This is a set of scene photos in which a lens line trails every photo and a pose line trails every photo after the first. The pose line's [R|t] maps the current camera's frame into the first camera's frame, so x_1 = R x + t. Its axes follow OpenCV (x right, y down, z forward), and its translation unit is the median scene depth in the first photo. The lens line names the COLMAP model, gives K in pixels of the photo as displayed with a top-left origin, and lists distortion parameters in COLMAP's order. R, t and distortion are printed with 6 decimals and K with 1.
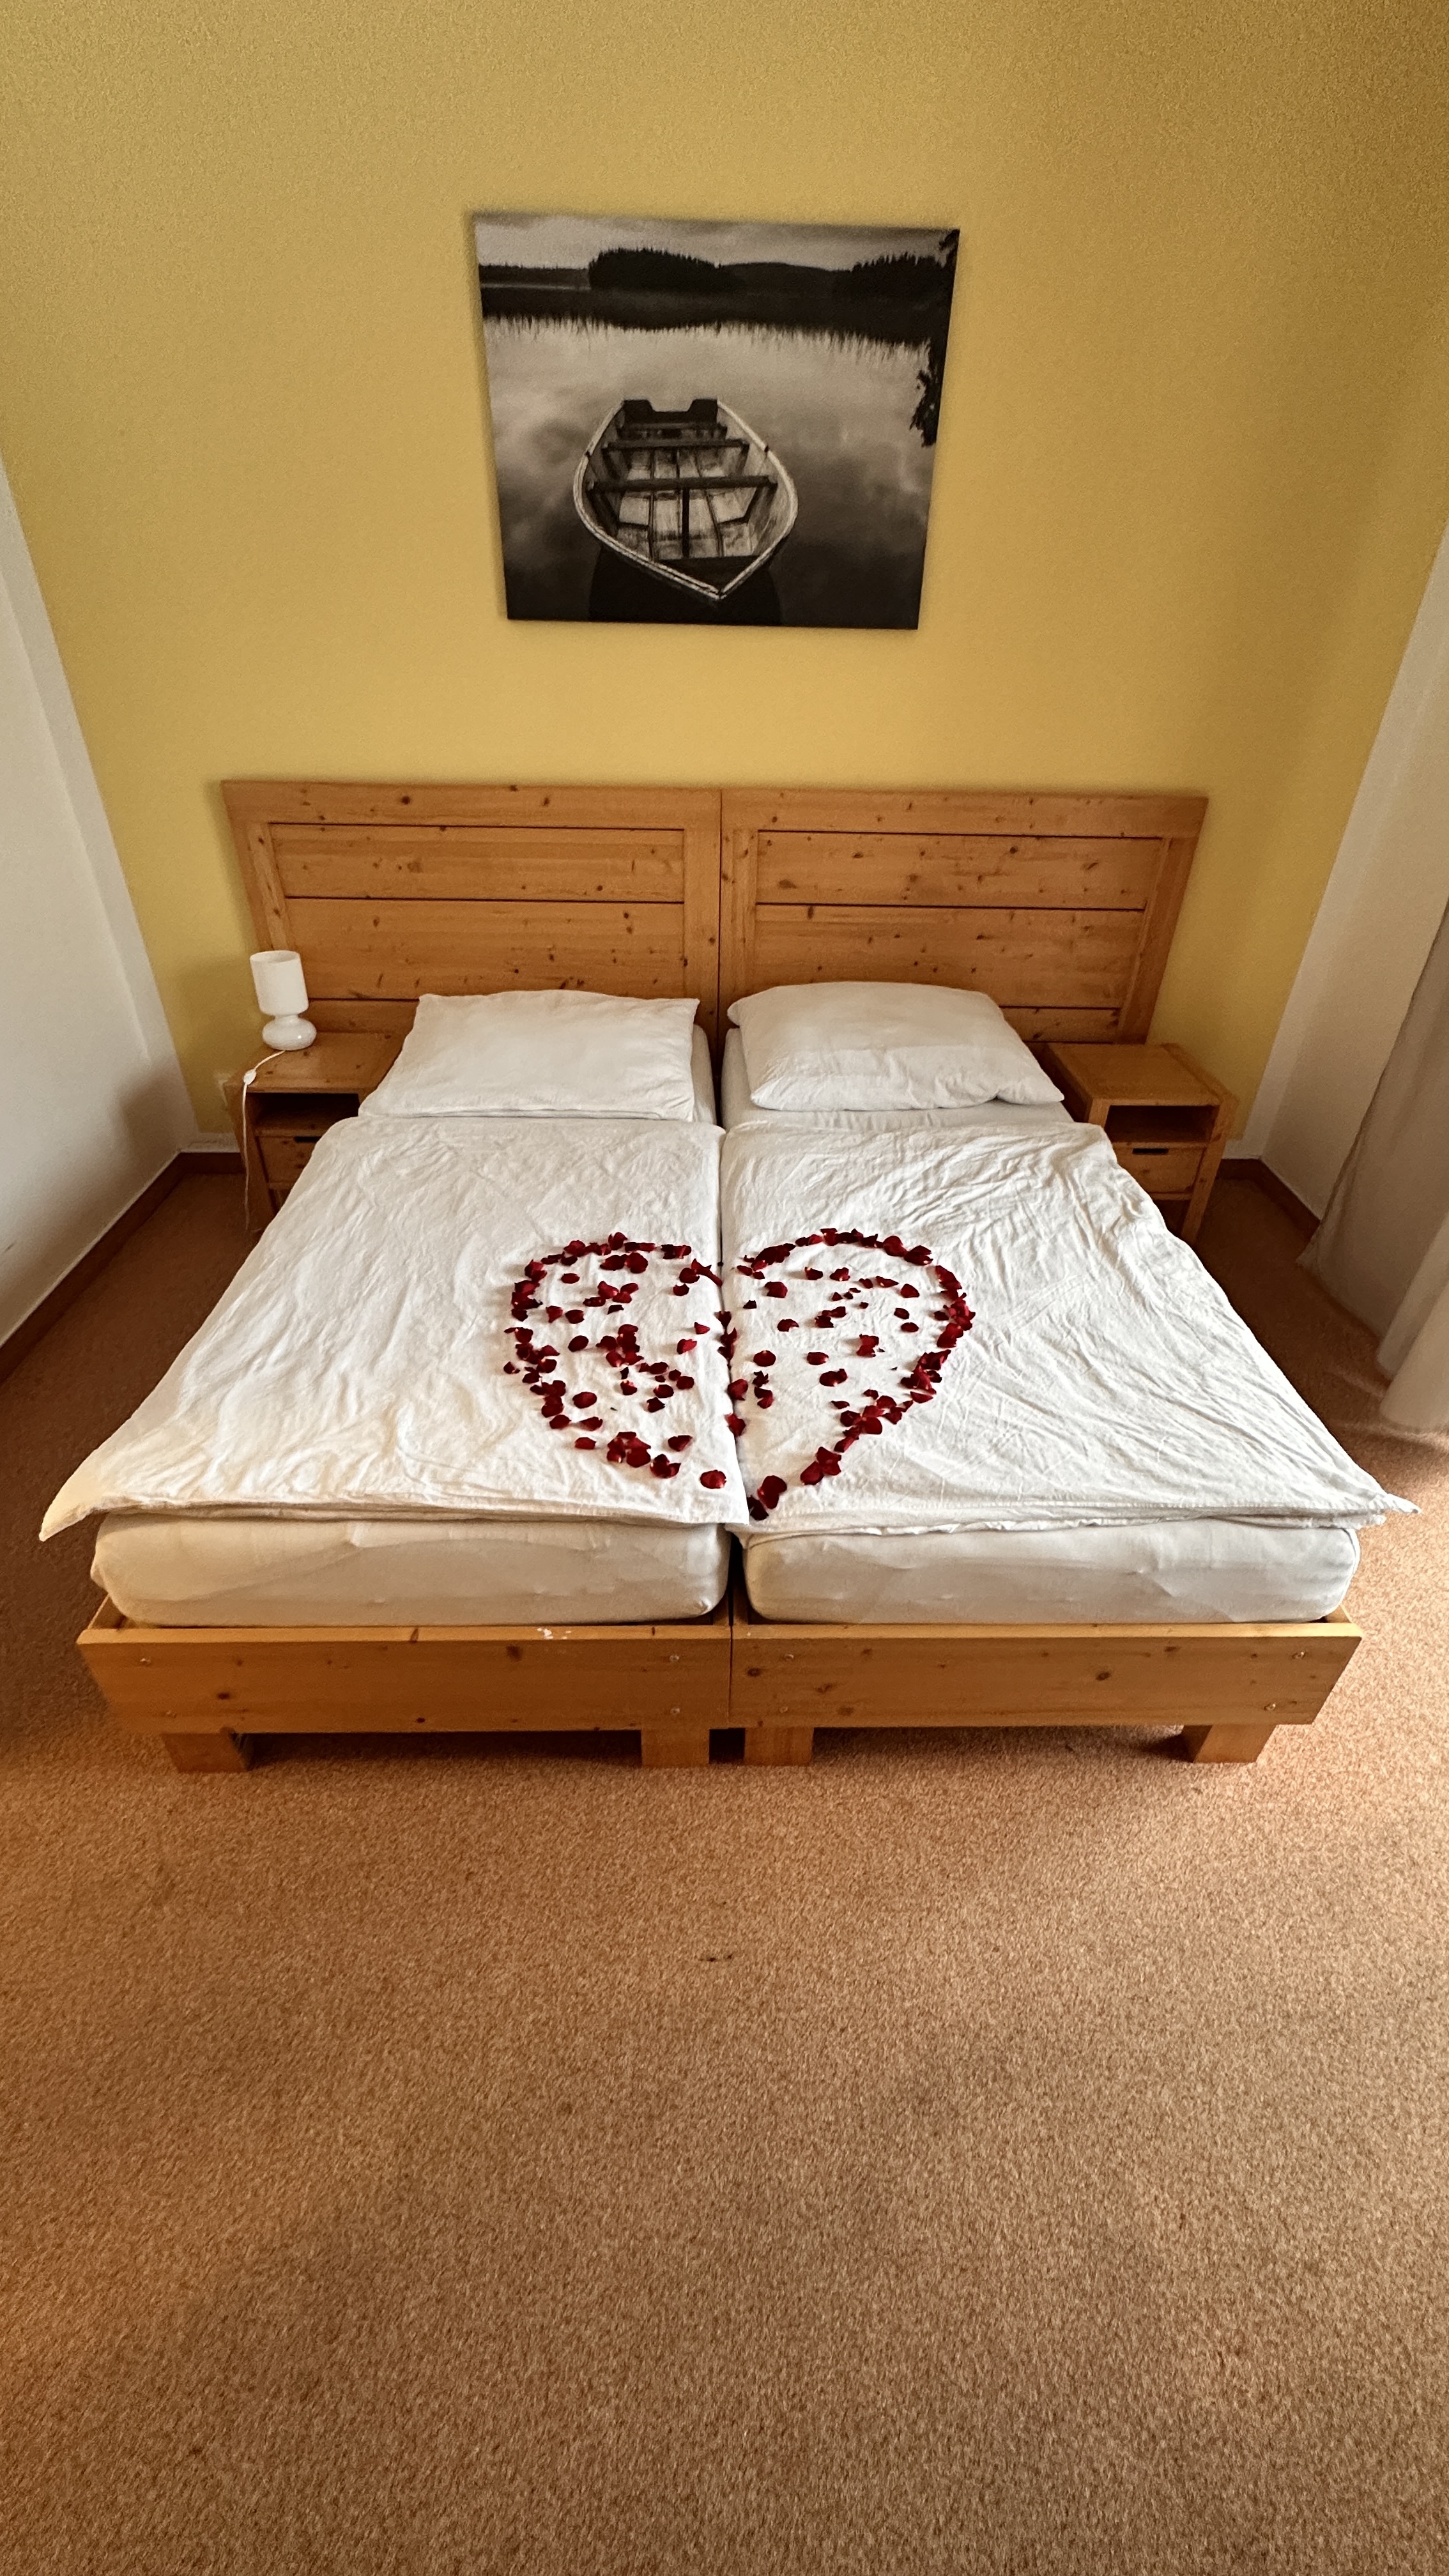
lens RADIAL K [[1025.3, 0, 724.5], [0, 1025.3, 1282.0], [0, 0, 1]] dist [-0.001208, -0.000175]
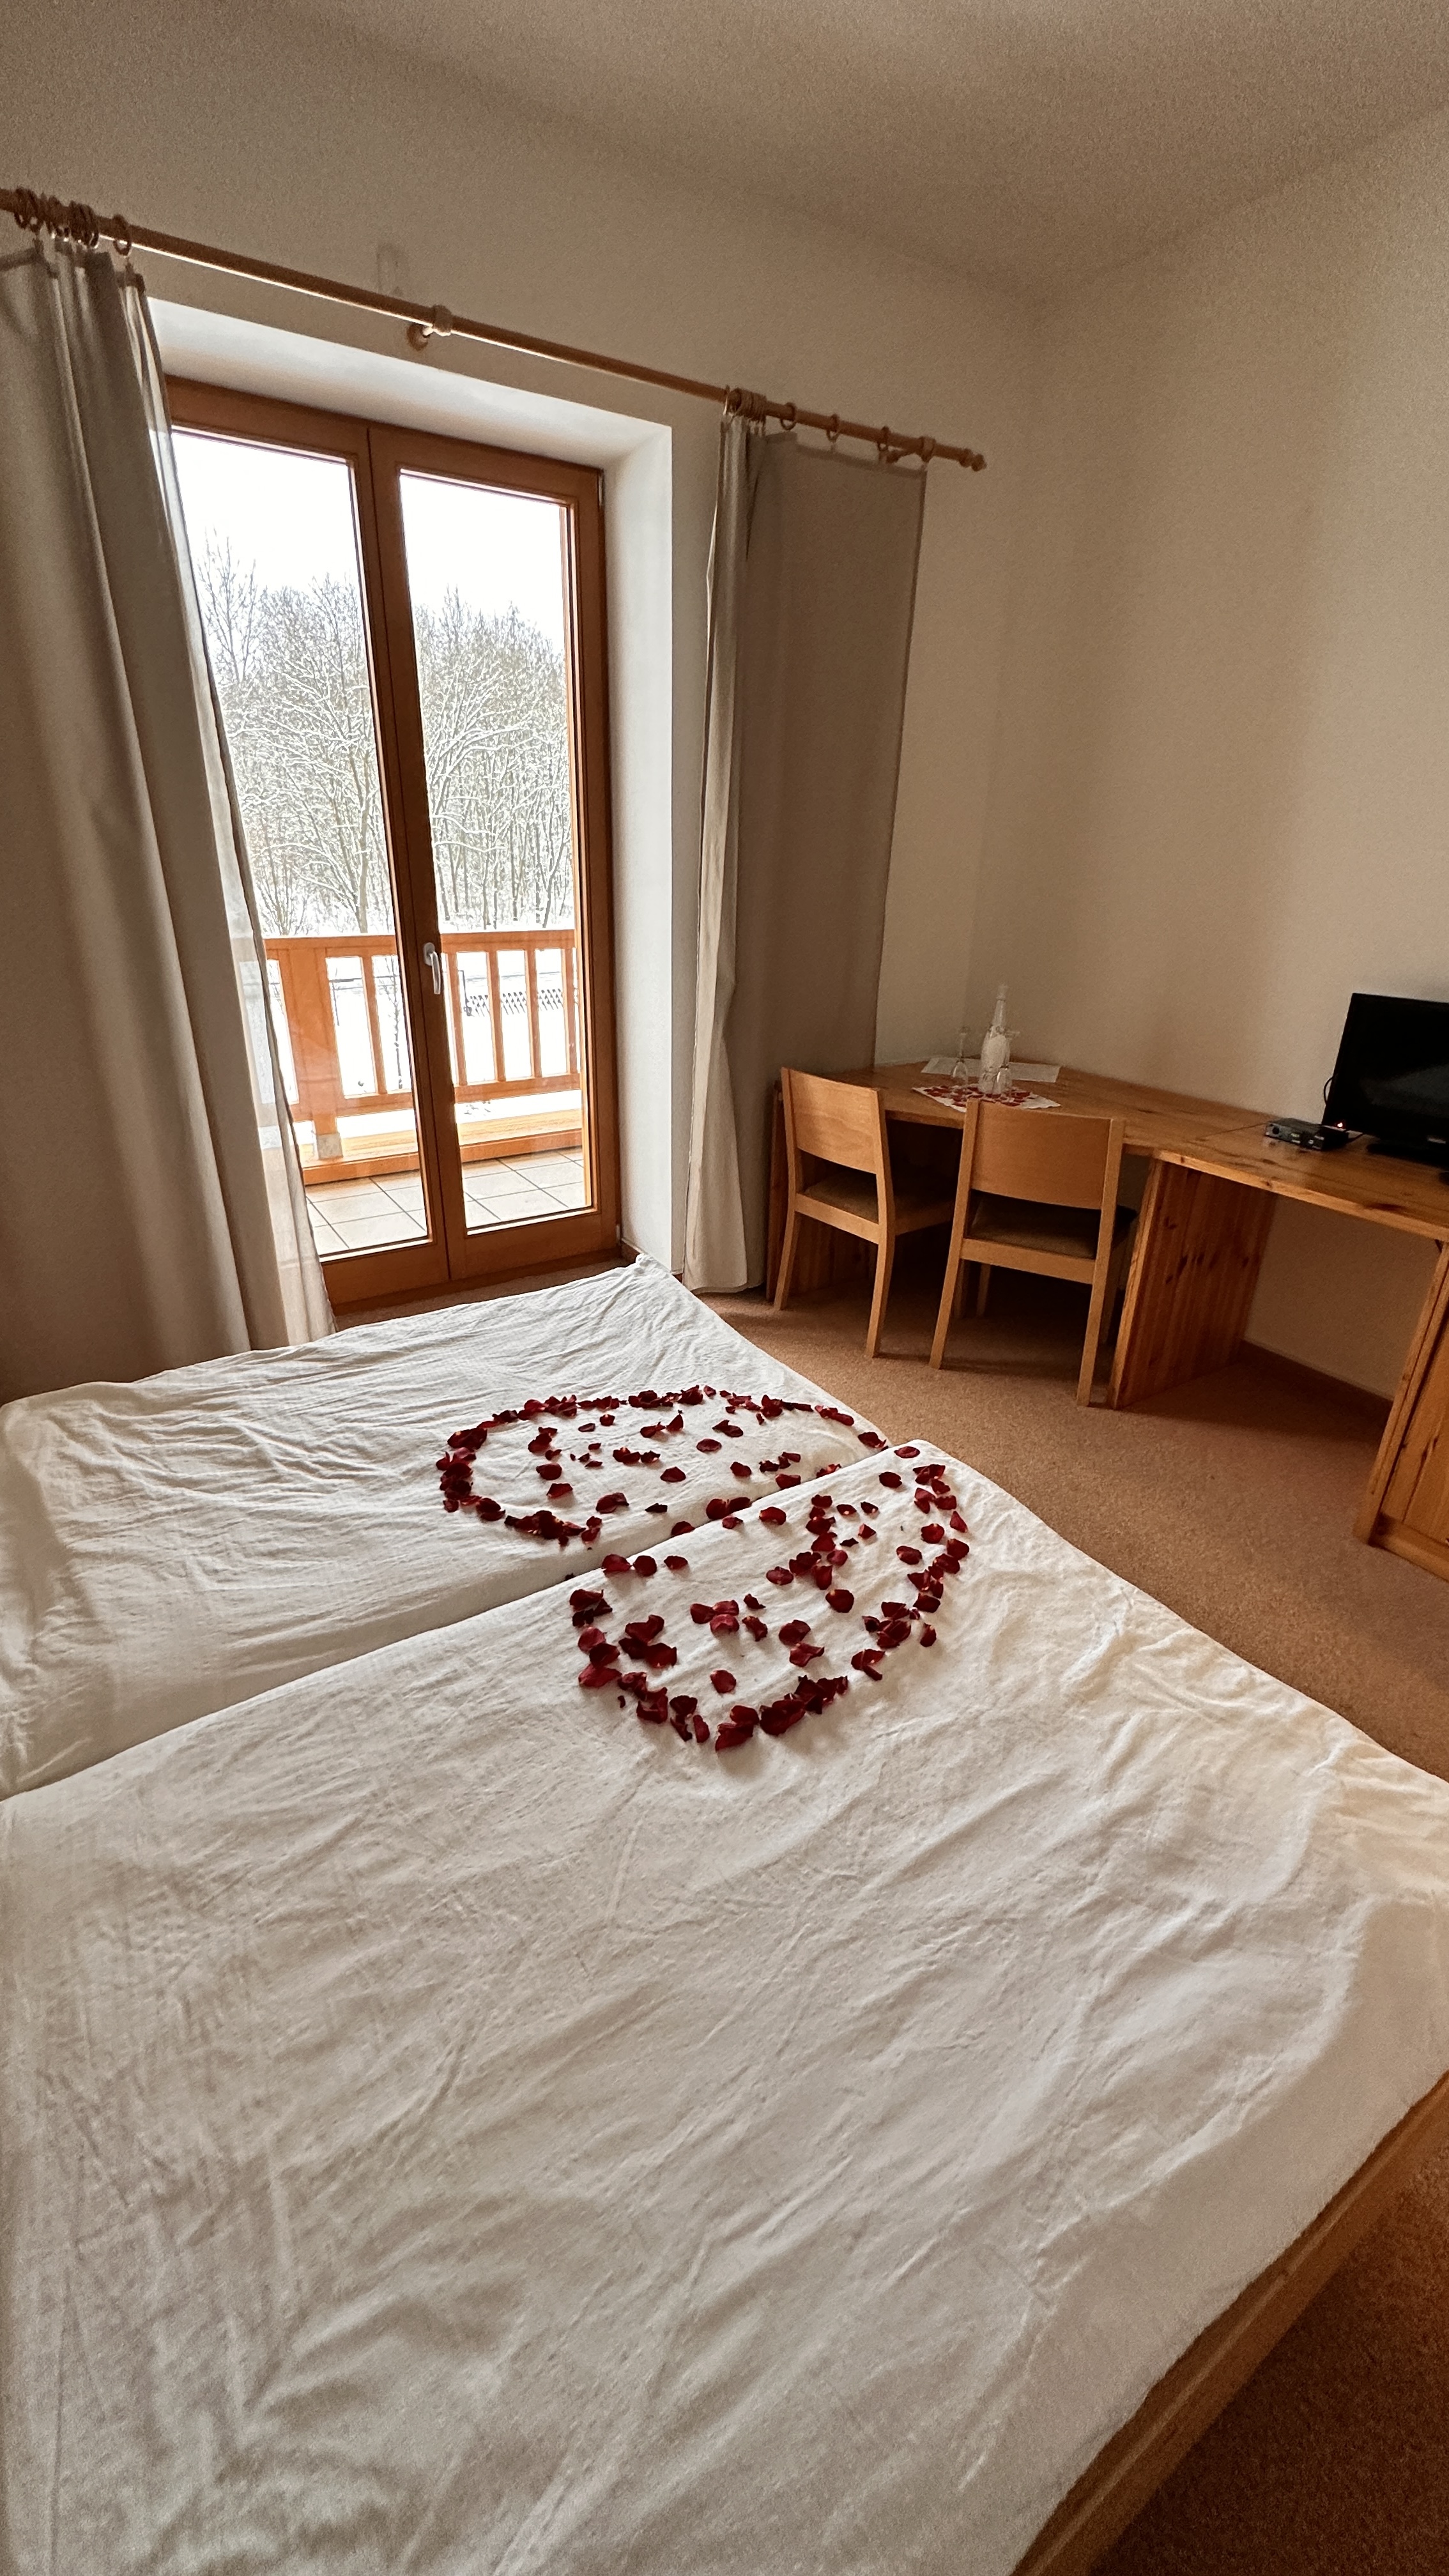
lens RADIAL K [[1025.3, 0, 724.3], [0, 1025.3, 1283.9], [0, 0, 1]] dist [-0.001208, -0.000175]
pose [[-0.518537, -0.369587, 0.771054, -0.600760], [0.453251, 0.645834, 0.614379, -0.606351], [-0.725040, 0.668060, -0.167373, 1.015575]]
